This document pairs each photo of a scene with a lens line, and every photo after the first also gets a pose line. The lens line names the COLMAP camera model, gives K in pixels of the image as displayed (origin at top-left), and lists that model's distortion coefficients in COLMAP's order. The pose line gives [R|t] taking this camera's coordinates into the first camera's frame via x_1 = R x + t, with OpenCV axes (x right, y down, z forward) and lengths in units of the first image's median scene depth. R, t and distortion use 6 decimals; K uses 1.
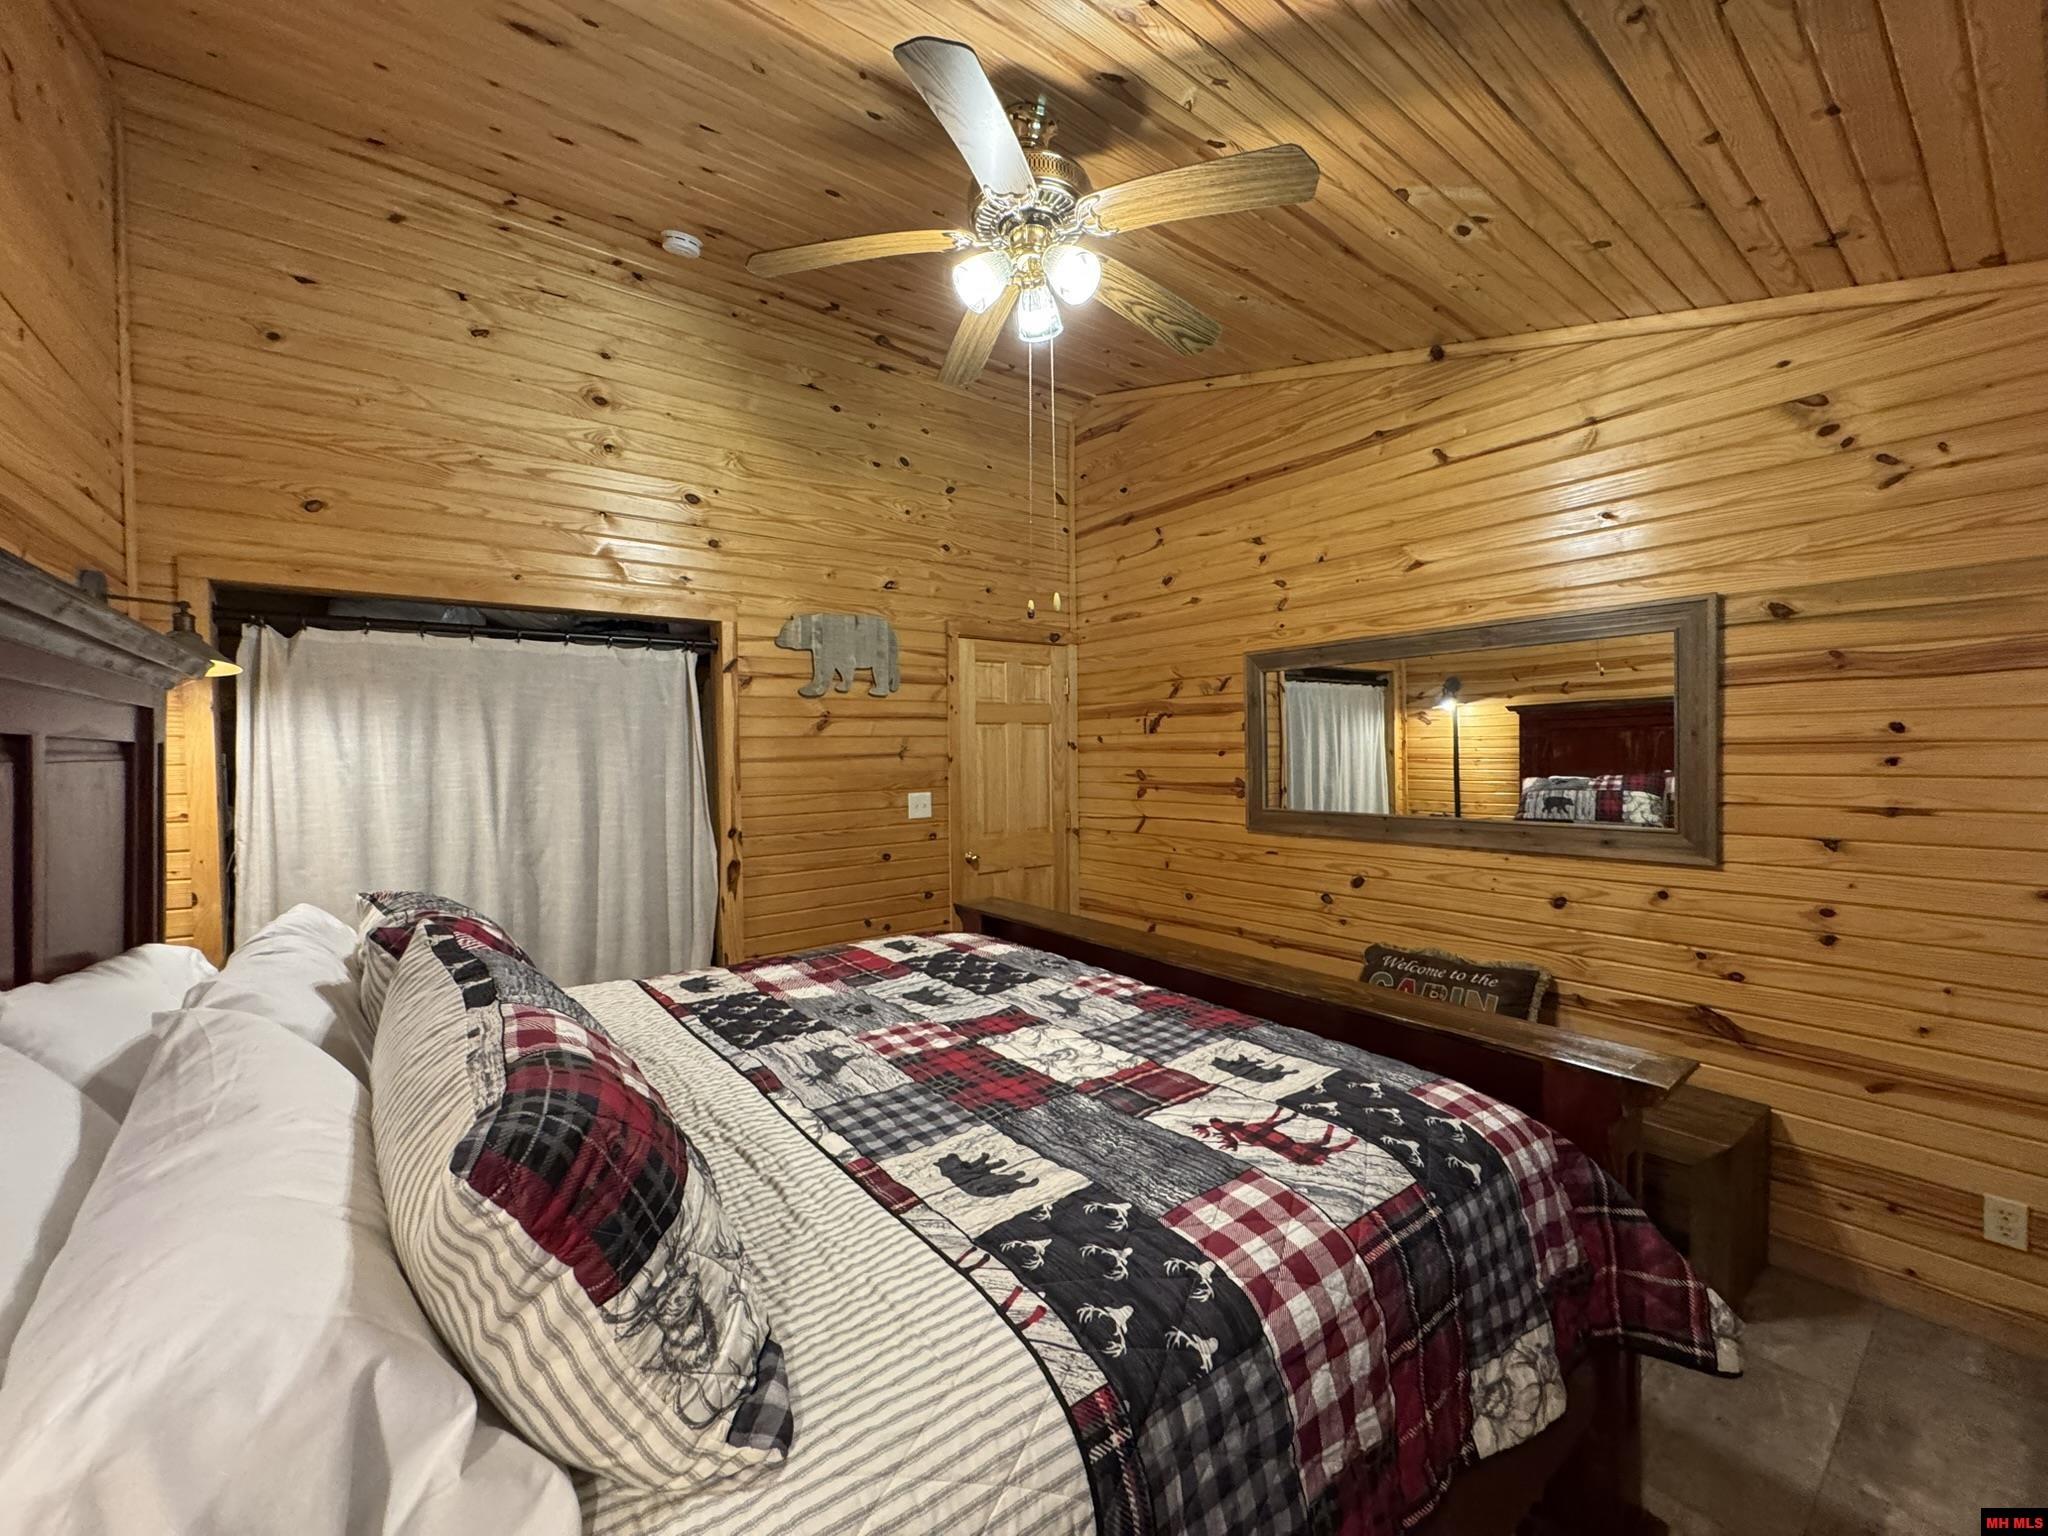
lens RADIAL K [[818.4, 0, 1018.9], [0, 818.4, 762.0], [0, 0, 1]] dist [-0.003194, 0.000203]
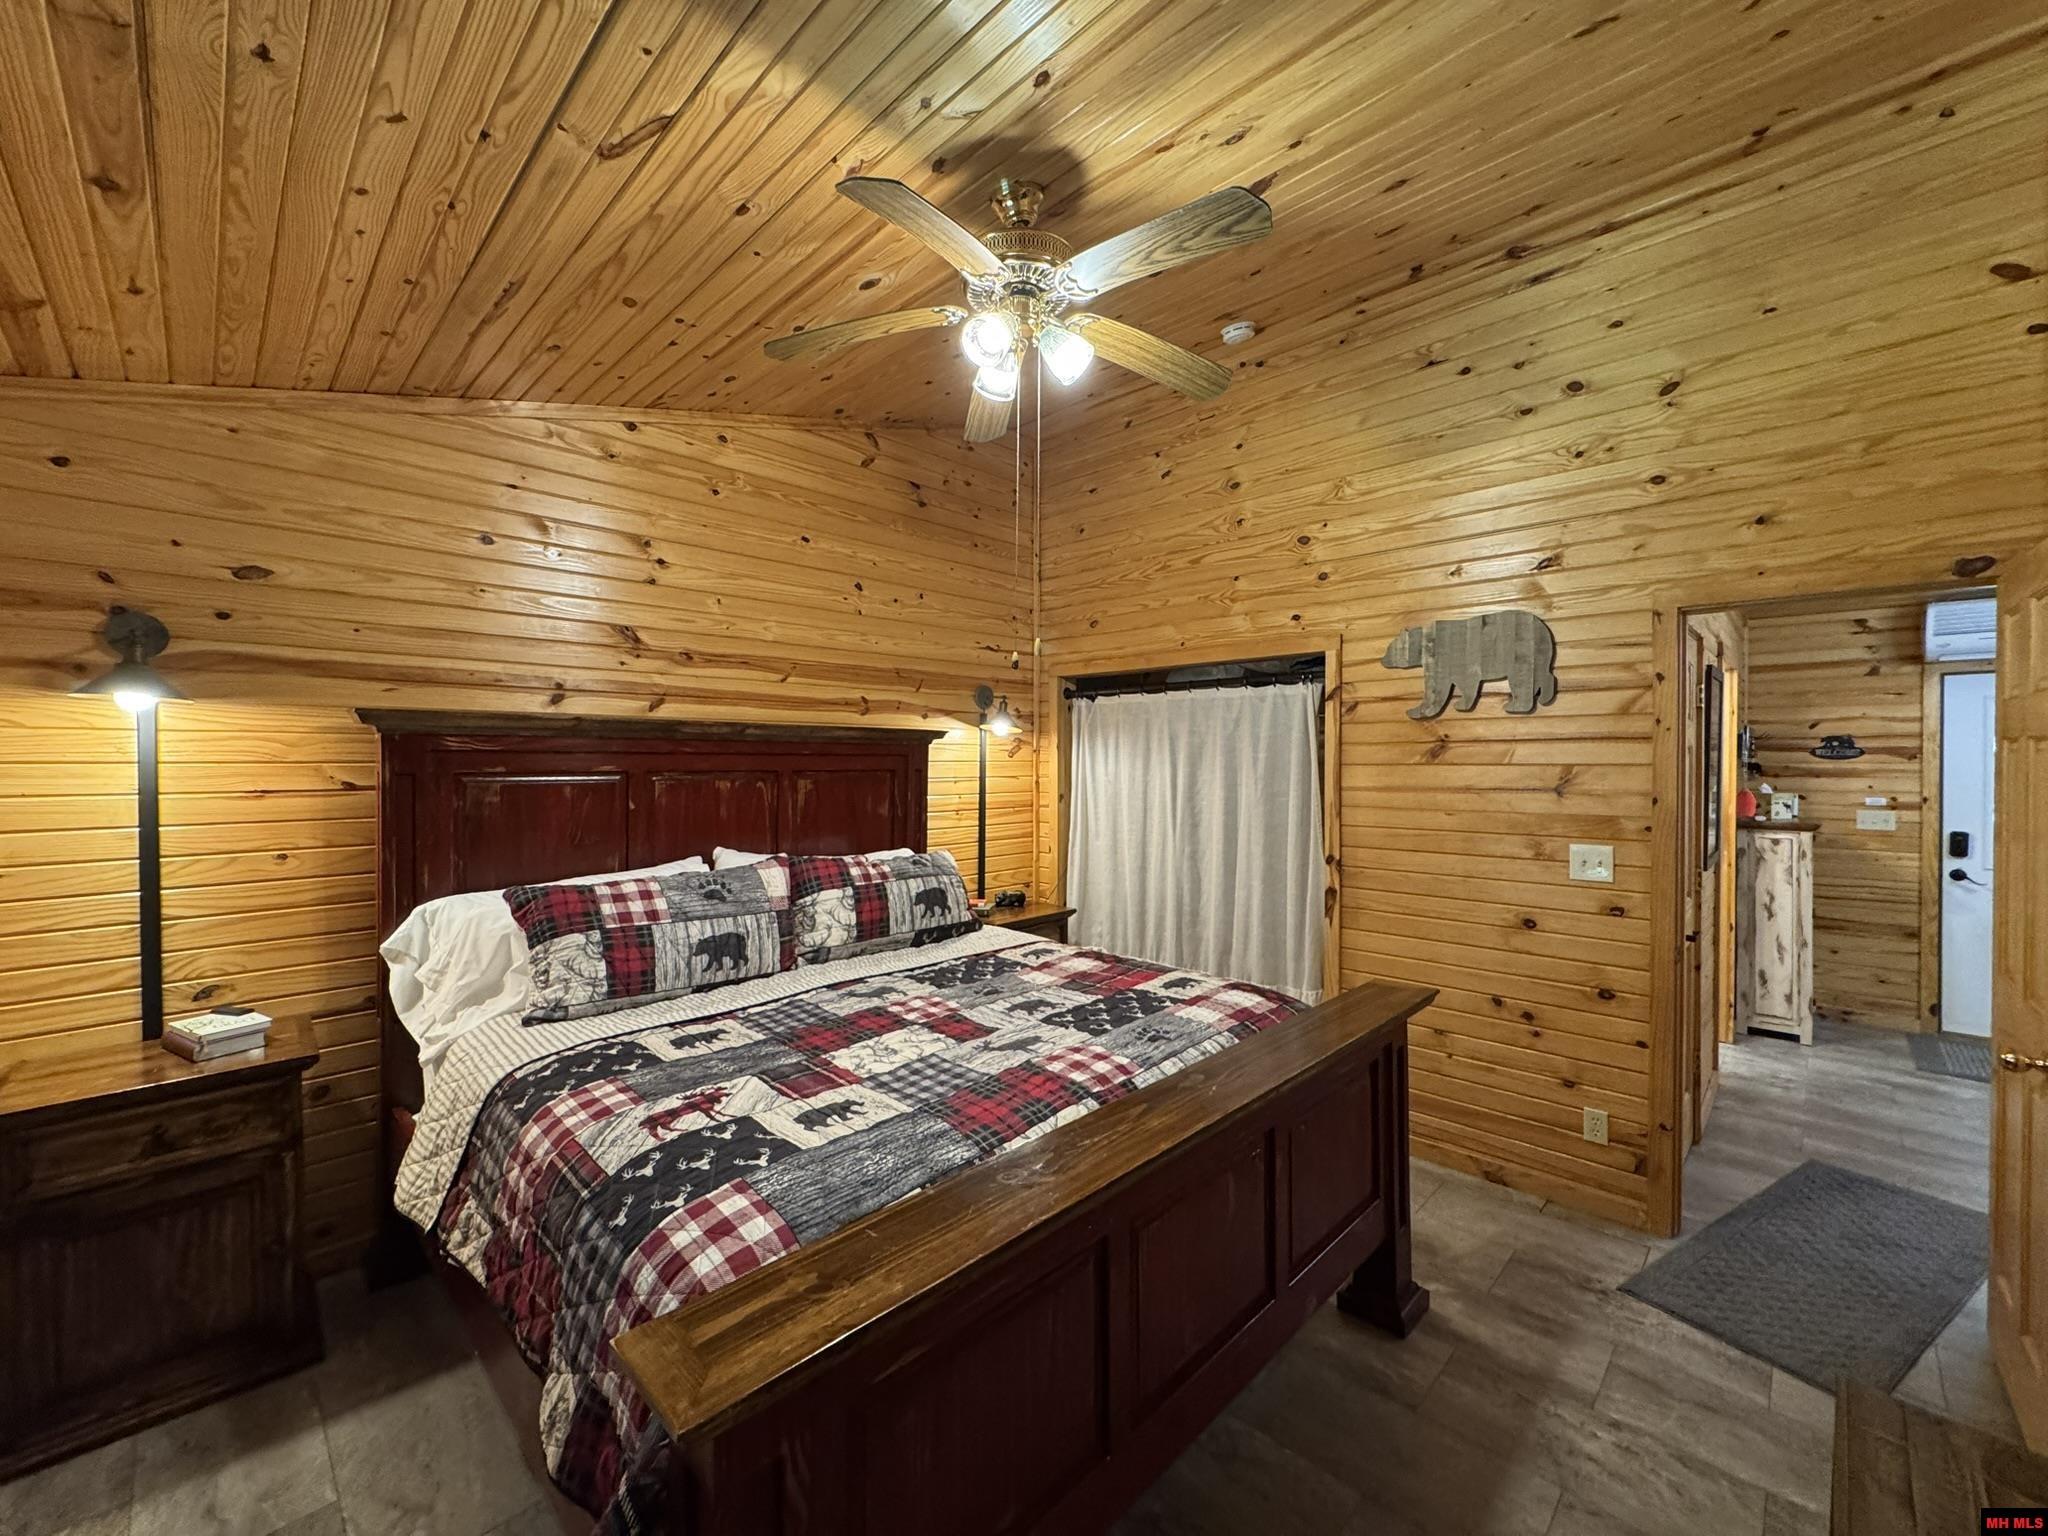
lens RADIAL K [[818.4, 0, 1024.4], [0, 818.4, 761.7], [0, 0, 1]] dist [-0.003194, 0.000203]
pose [[0.137699, 0.015363, -0.990355, 1.021748], [-0.019696, 0.999724, 0.012770, -0.067692], [0.990278, 0.017747, 0.137963, 0.837145]]
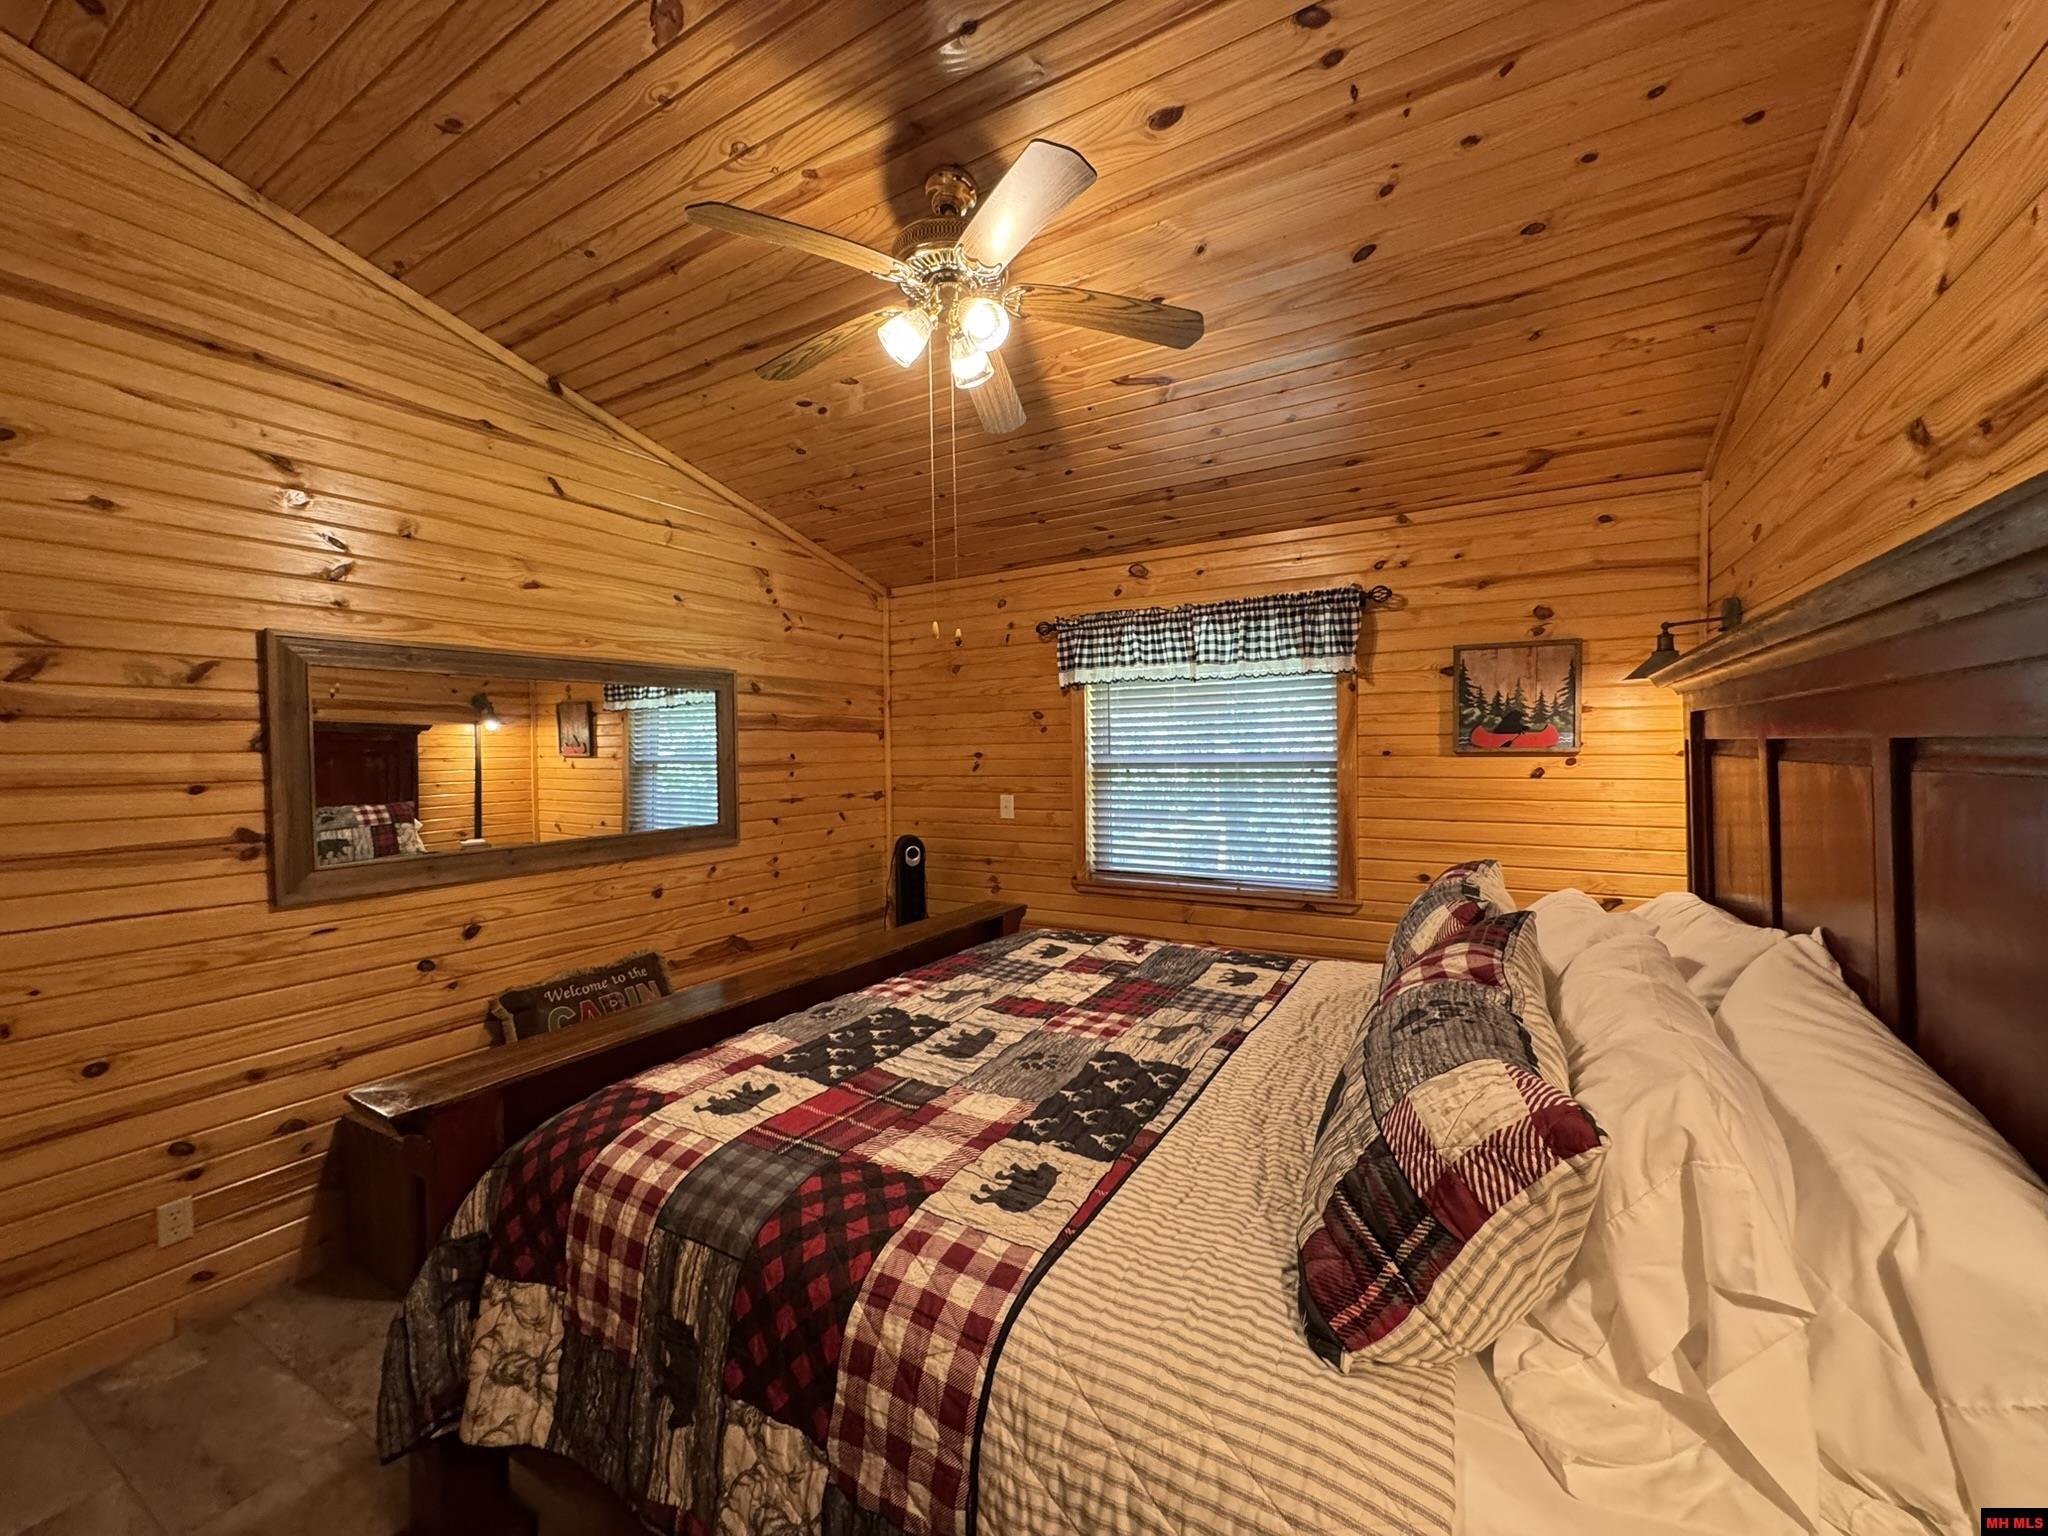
lens RADIAL K [[818.4, 0, 1023.8], [0, 818.4, 763.0], [0, 0, 1]] dist [-0.003194, 0.000203]
pose [[-0.371883, 0.008018, 0.928245, -1.250459], [0.038618, 0.999231, 0.006840, -0.026268], [-0.927476, 0.038390, -0.371906, 1.641898]]
